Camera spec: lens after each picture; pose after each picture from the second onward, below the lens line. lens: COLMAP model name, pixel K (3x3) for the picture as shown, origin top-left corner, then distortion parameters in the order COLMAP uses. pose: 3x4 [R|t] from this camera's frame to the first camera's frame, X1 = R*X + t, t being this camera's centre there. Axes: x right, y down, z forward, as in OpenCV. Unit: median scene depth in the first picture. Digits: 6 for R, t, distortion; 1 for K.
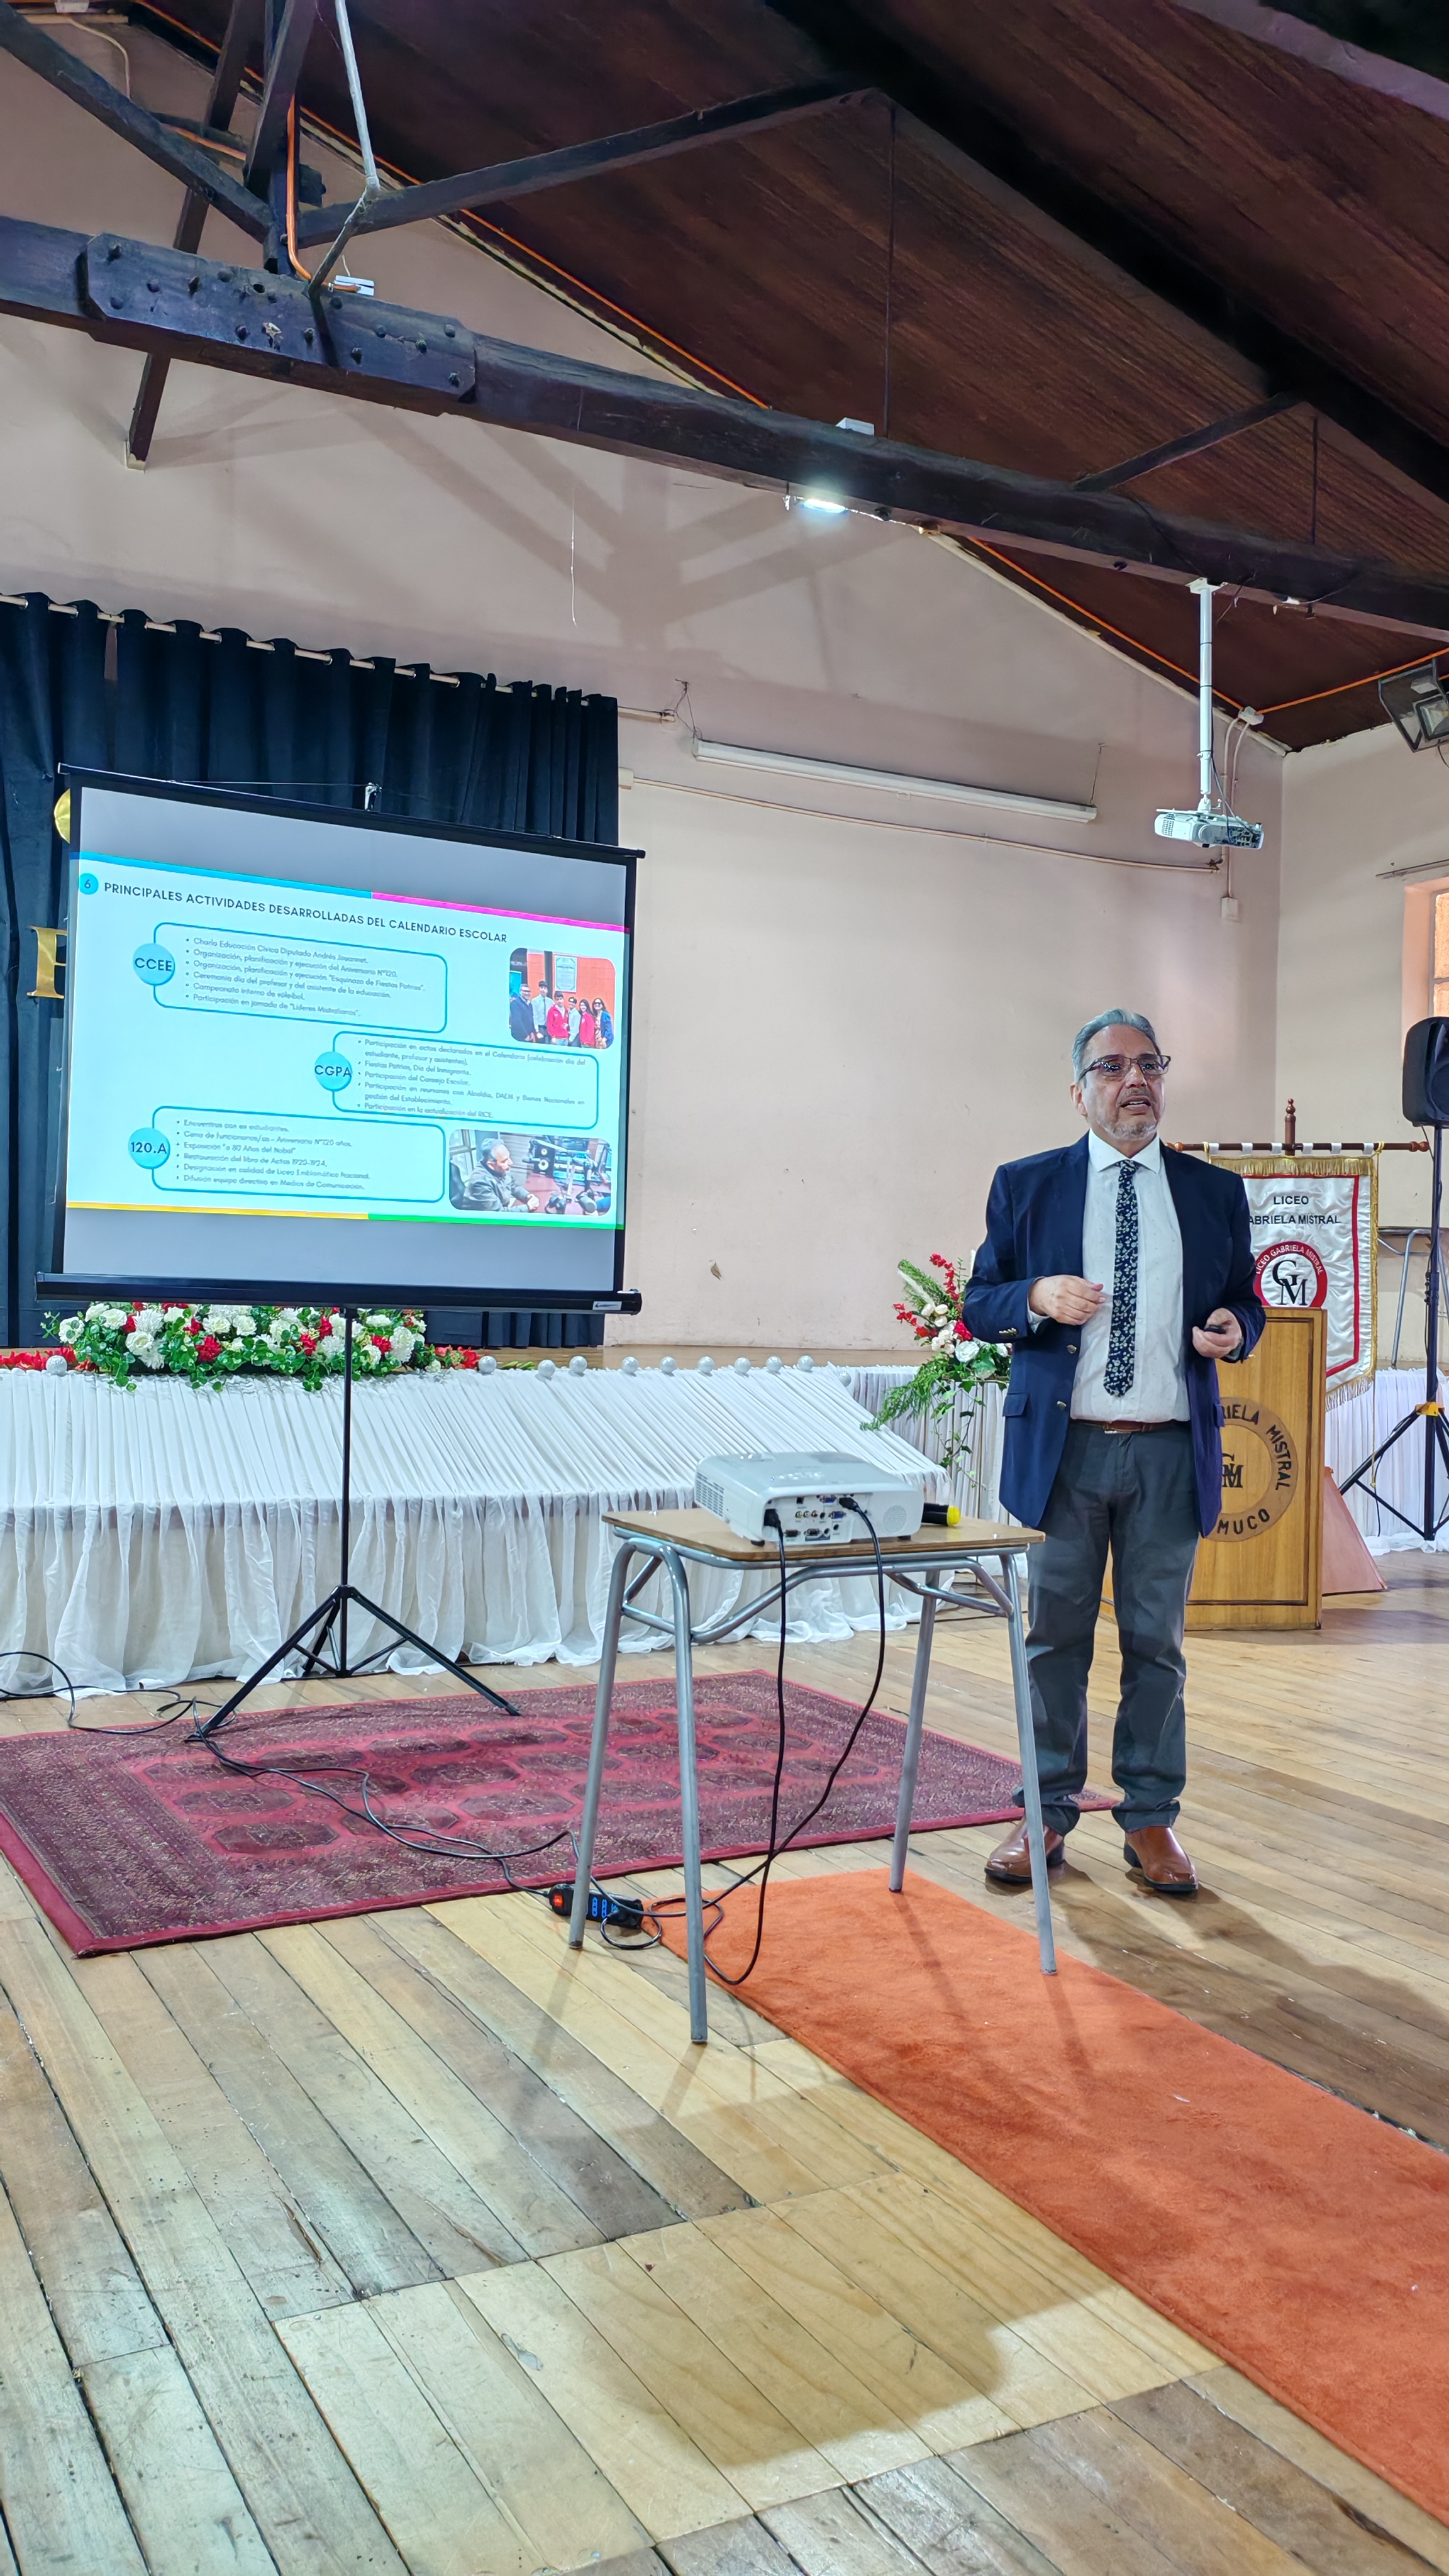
lens RADIAL K [[1936.5, 0, 724.5], [0, 1936.5, 1288.0], [0, 0, 1]] dist [0.000627, 0.000763]
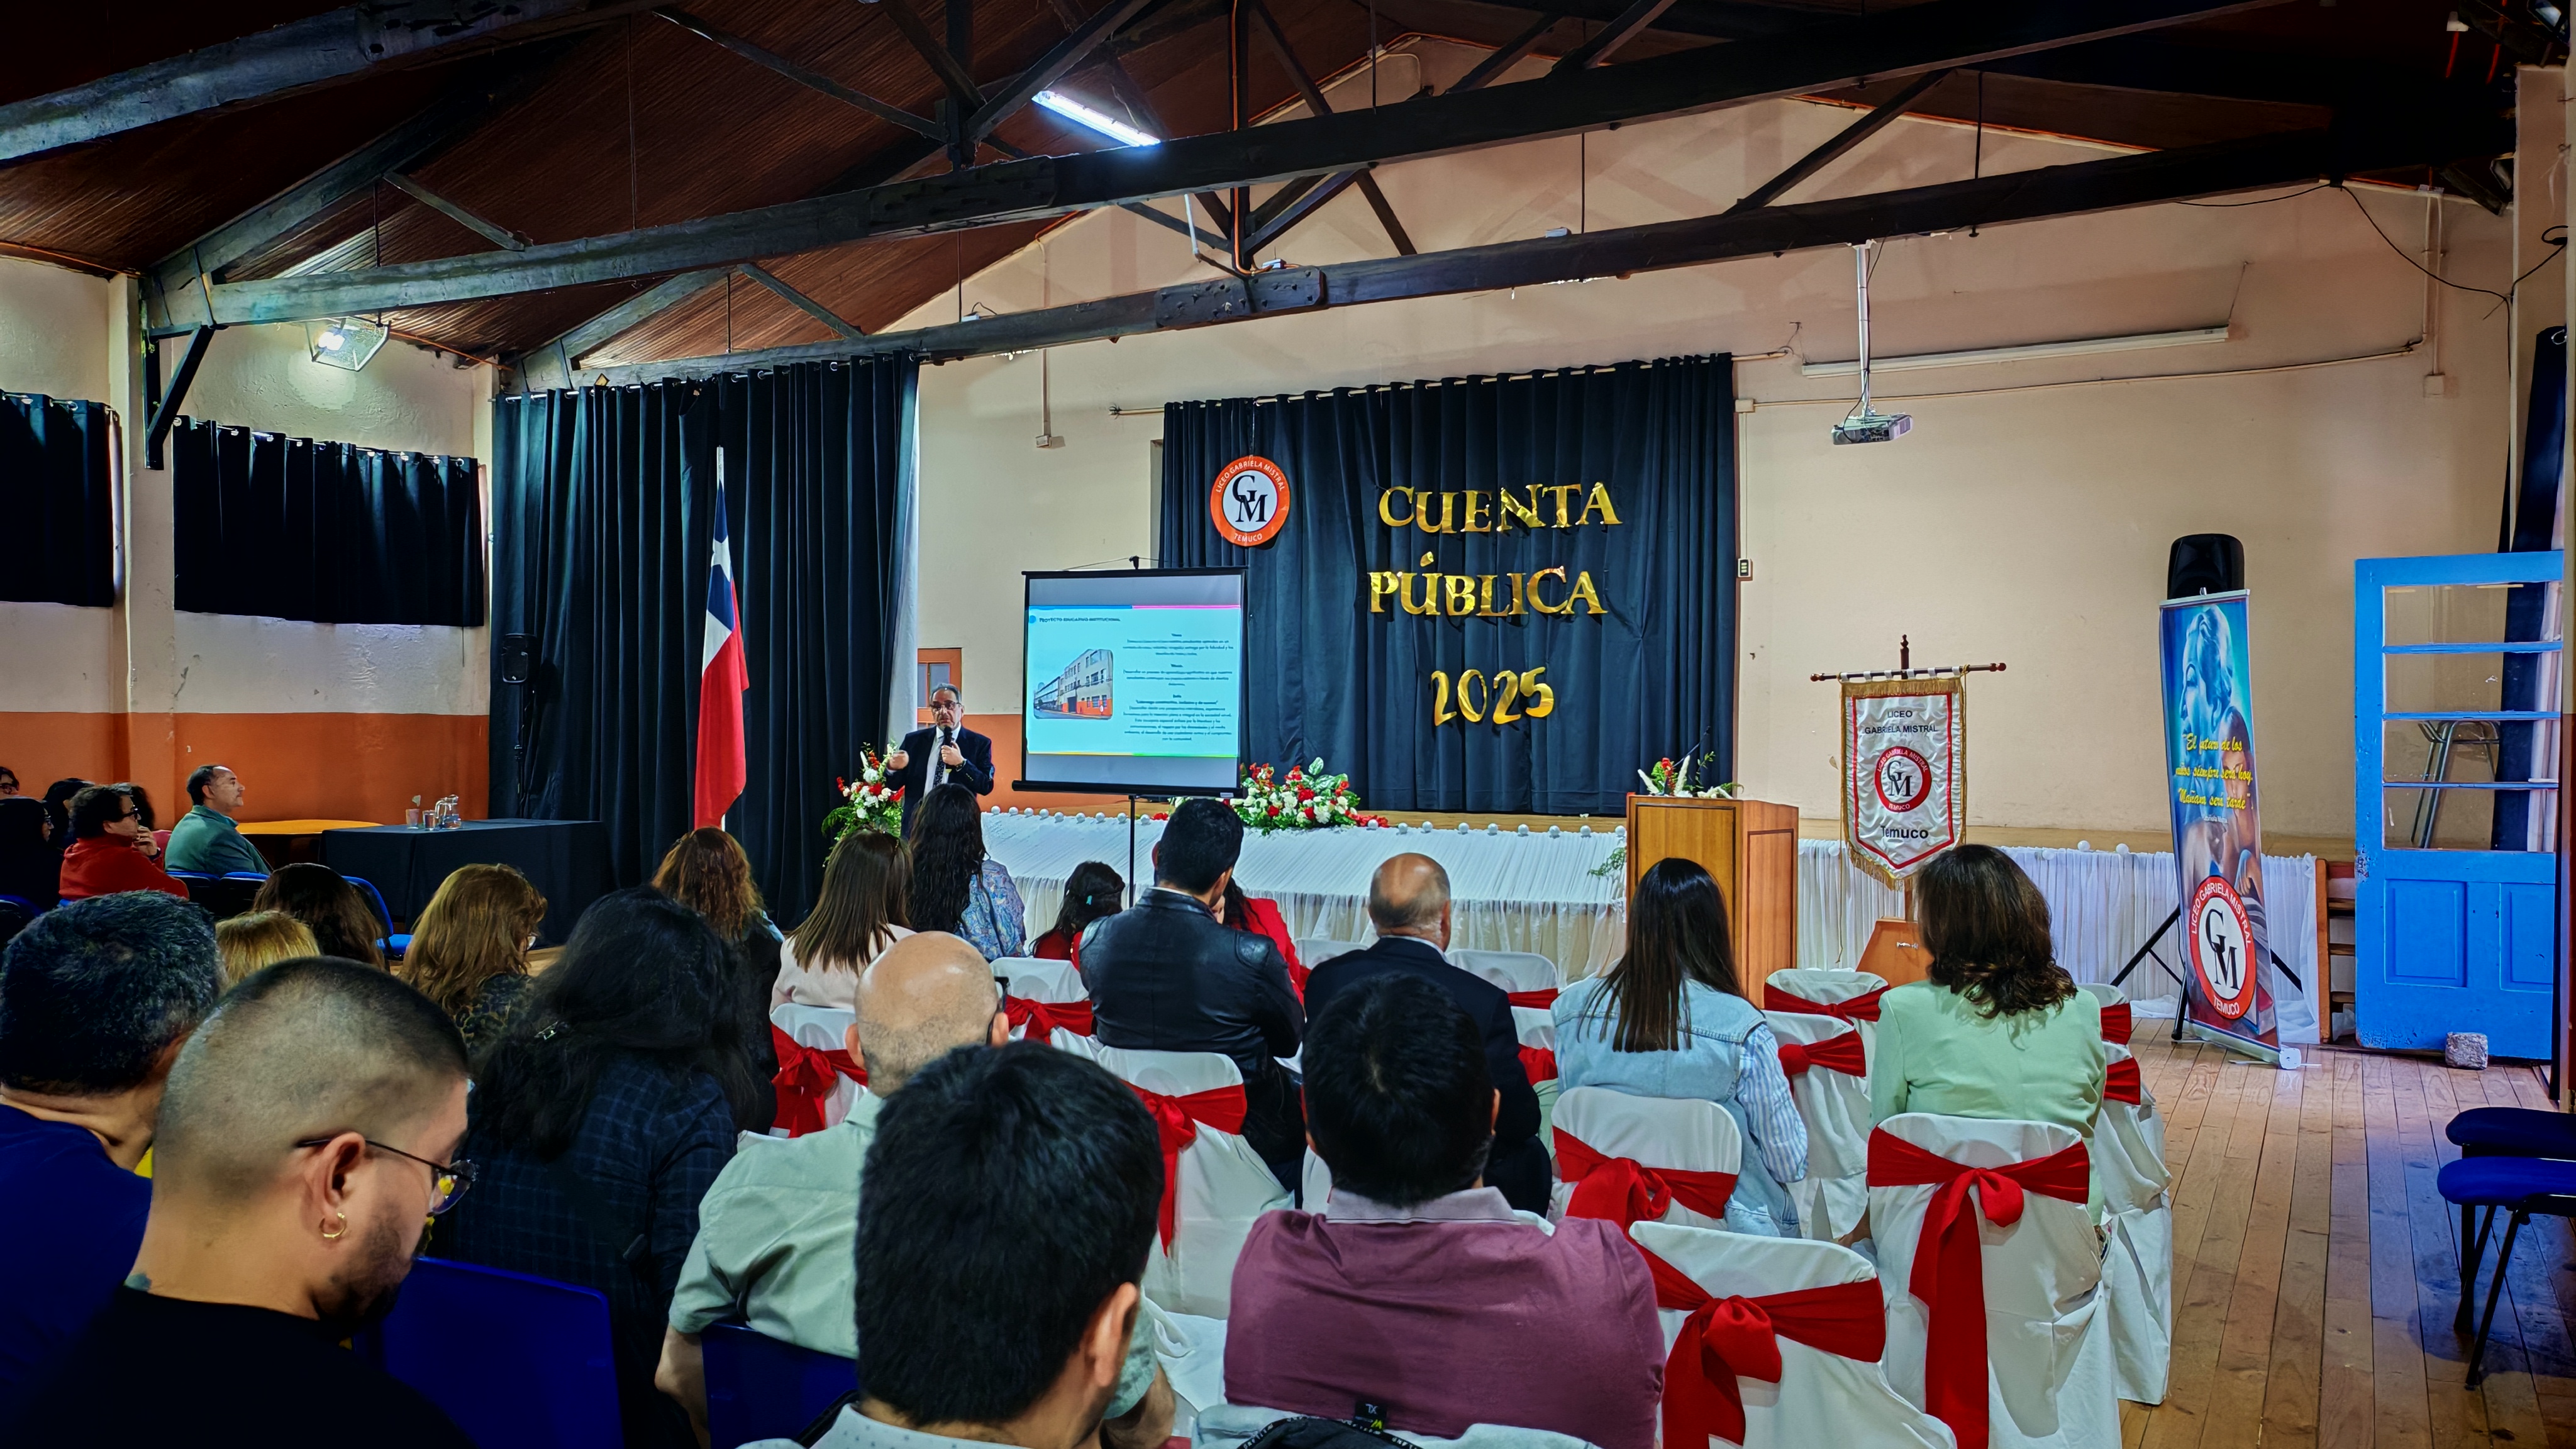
lens RADIAL K [[1936.5, 0, 1288.0], [0, 1936.5, 724.5], [0, 0, 1]] dist [0.000627, 0.000763]
pose [[0.553626, -0.018968, -0.832549, 1.125578], [0.009883, 0.999820, -0.016206, -0.021662], [0.832707, 0.000744, 0.553714, -0.040693]]
